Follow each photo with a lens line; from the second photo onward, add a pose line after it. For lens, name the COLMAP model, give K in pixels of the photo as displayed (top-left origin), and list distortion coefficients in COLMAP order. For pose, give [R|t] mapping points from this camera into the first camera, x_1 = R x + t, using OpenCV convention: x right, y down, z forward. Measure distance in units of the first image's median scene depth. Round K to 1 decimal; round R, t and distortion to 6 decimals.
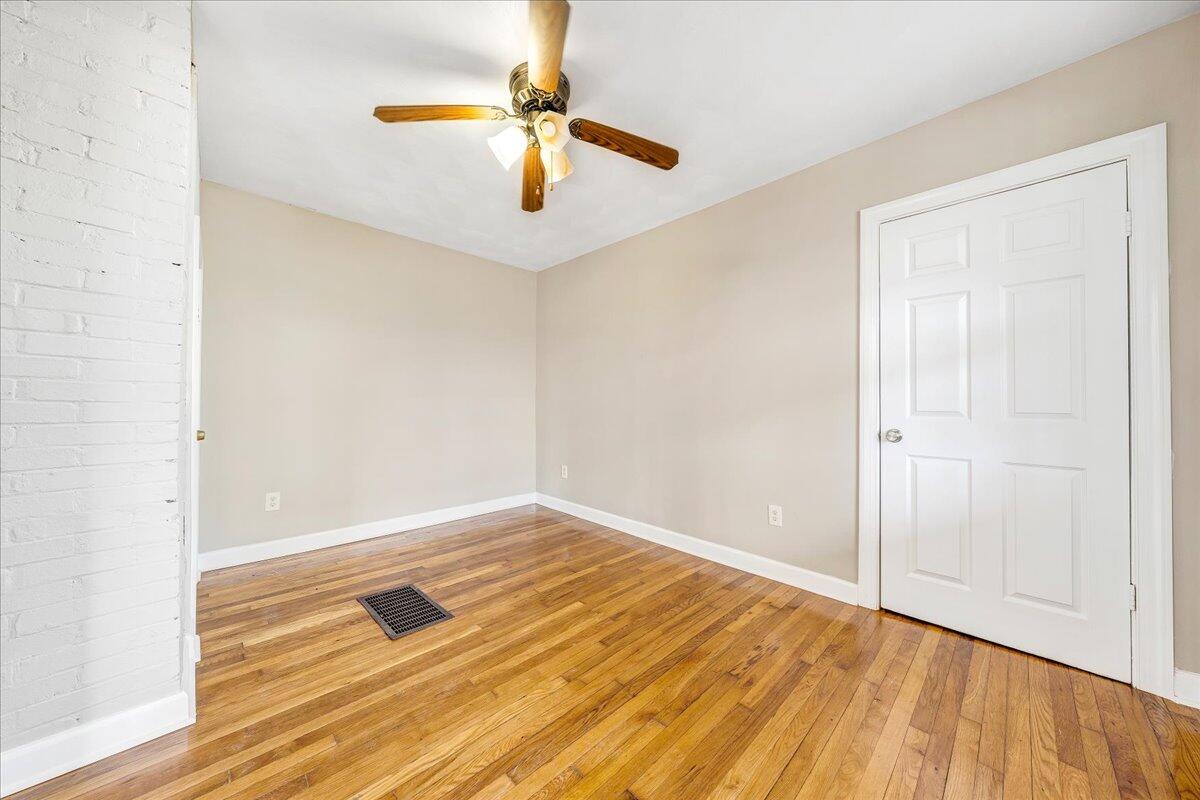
lens RADIAL K [[409.7, 0, 601.2], [0, 409.7, 396.7], [0, 0, 1]] dist [-0.002331, -0.000276]
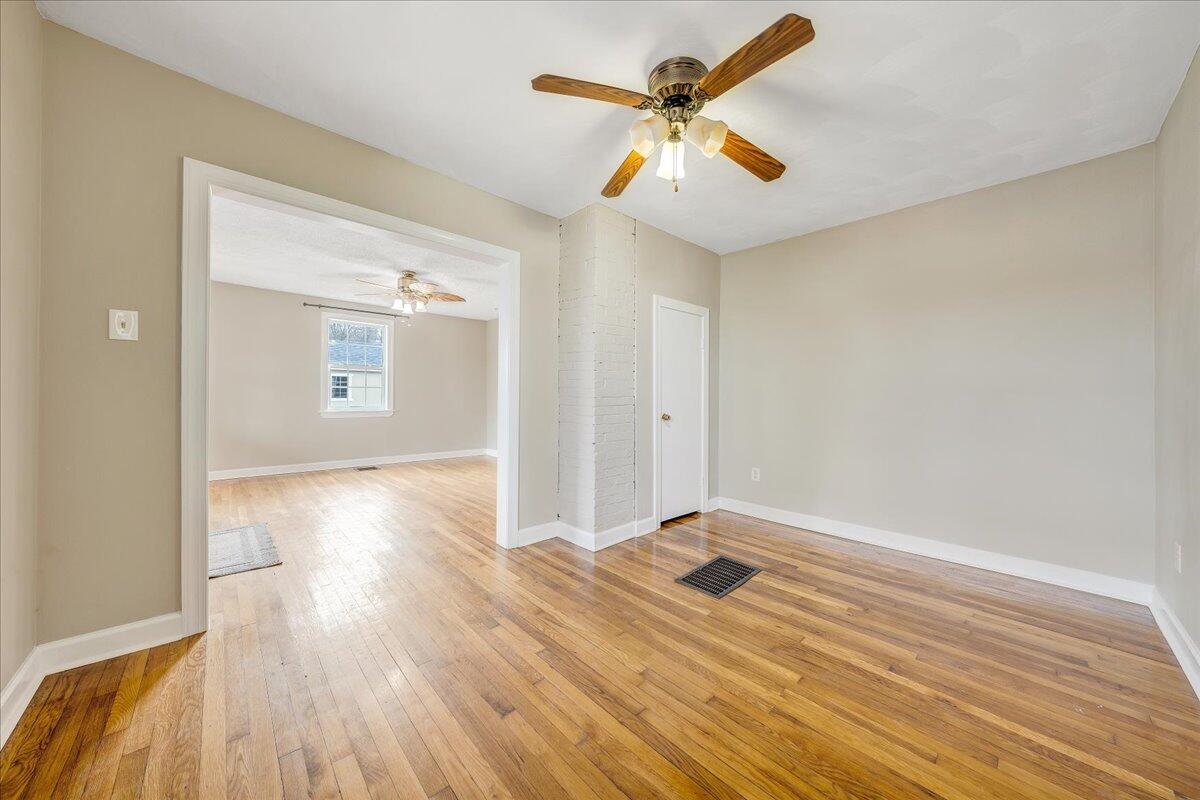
lens RADIAL K [[409.7, 0, 604.6], [0, 409.7, 396.1], [0, 0, 1]] dist [-0.002331, -0.000276]
pose [[-0.012689, -0.005390, -0.999905, 0.683813], [0.001743, 0.999984, -0.005413, 0.010008], [0.999918, -0.001811, -0.012680, 0.674893]]
